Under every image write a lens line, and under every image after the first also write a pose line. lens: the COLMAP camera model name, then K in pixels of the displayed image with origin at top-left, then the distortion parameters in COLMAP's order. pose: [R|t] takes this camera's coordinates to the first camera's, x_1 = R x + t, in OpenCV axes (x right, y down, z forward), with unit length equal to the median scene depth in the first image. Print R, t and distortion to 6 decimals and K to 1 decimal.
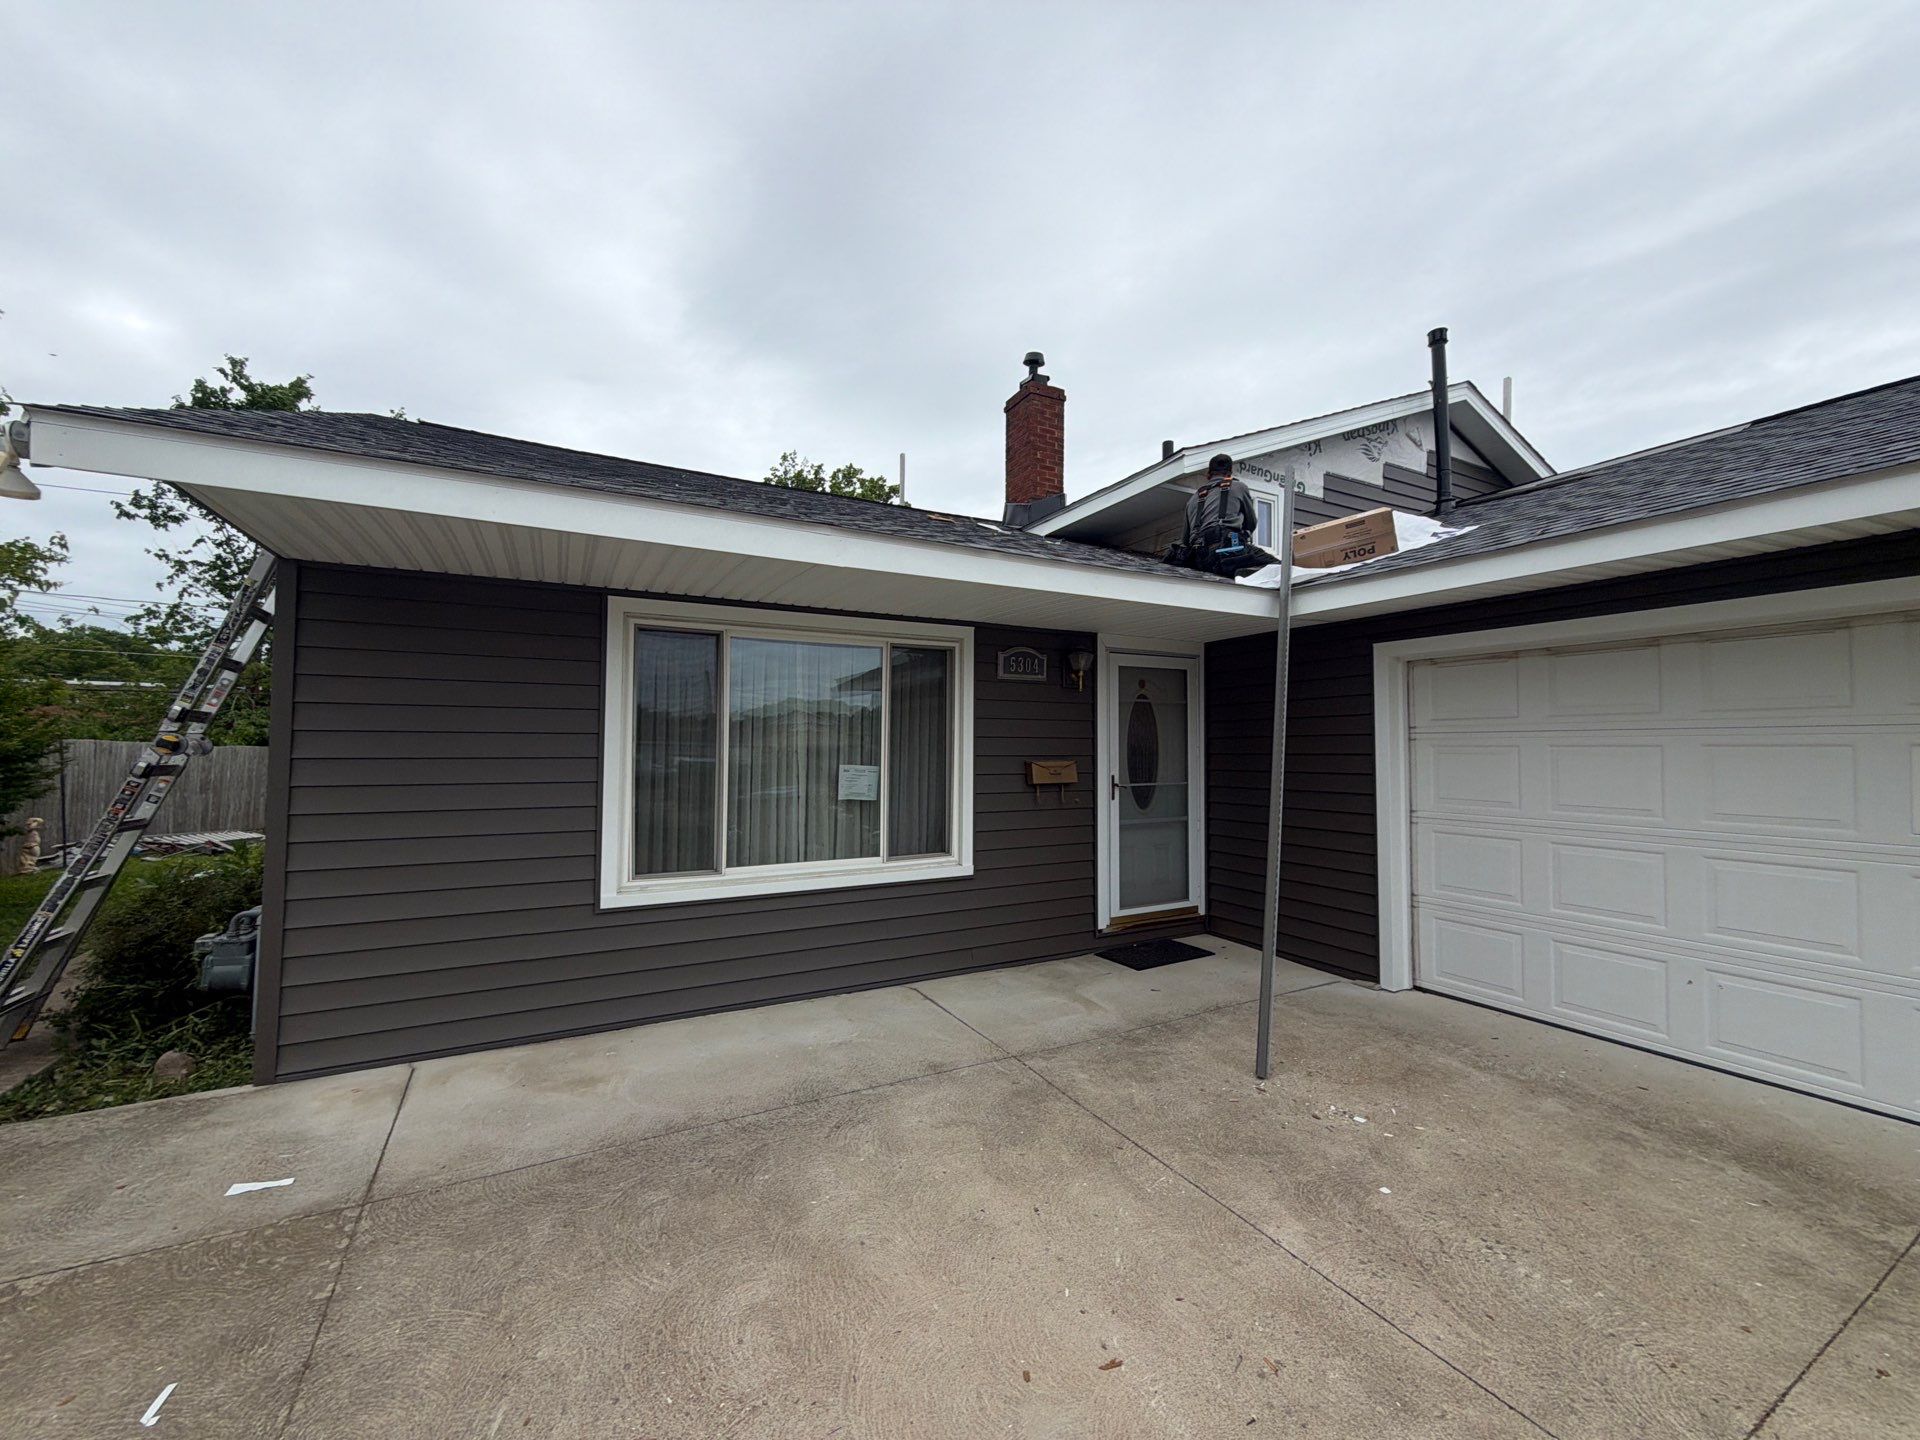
lens RADIAL K [[768.4, 0, 950.8], [0, 768.4, 711.6], [0, 0, 1]] dist [-0.000978, -0.000182]
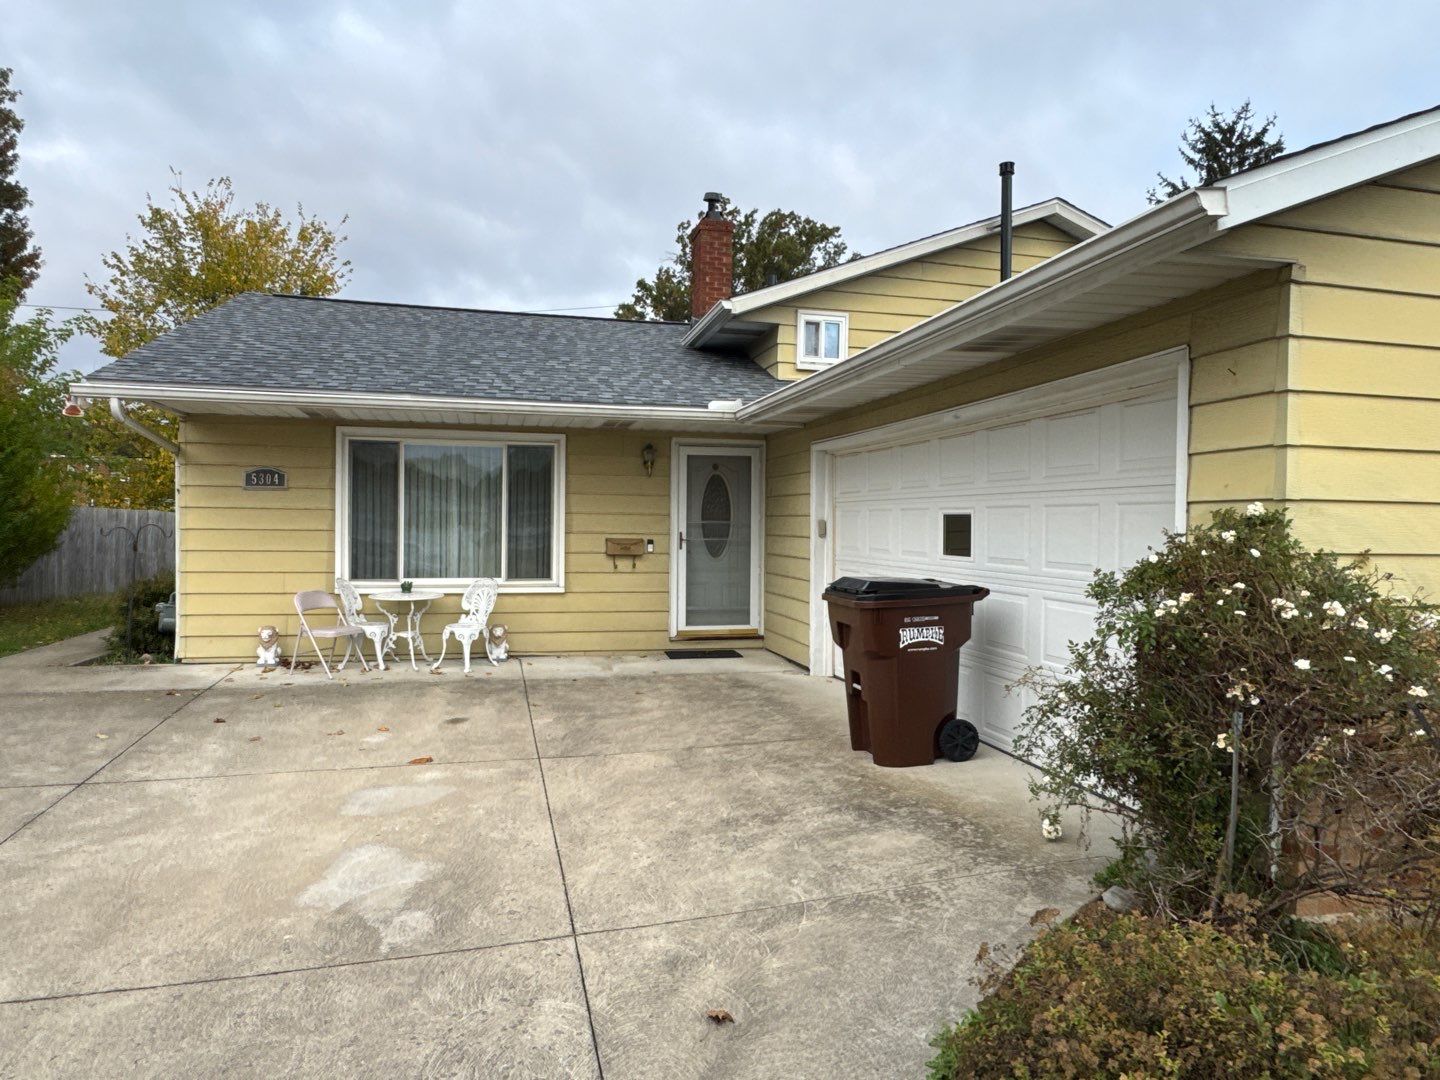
lens RADIAL K [[911.5, 0, 714.2], [0, 911.5, 544.2], [0, 0, 1]] dist [-0.015396, -0.001066]
pose [[0.967982, 0.013883, -0.250634, 0.901994], [0.002848, 0.997798, 0.066269, -0.008338], [0.251002, -0.064861, 0.965811, -0.804746]]
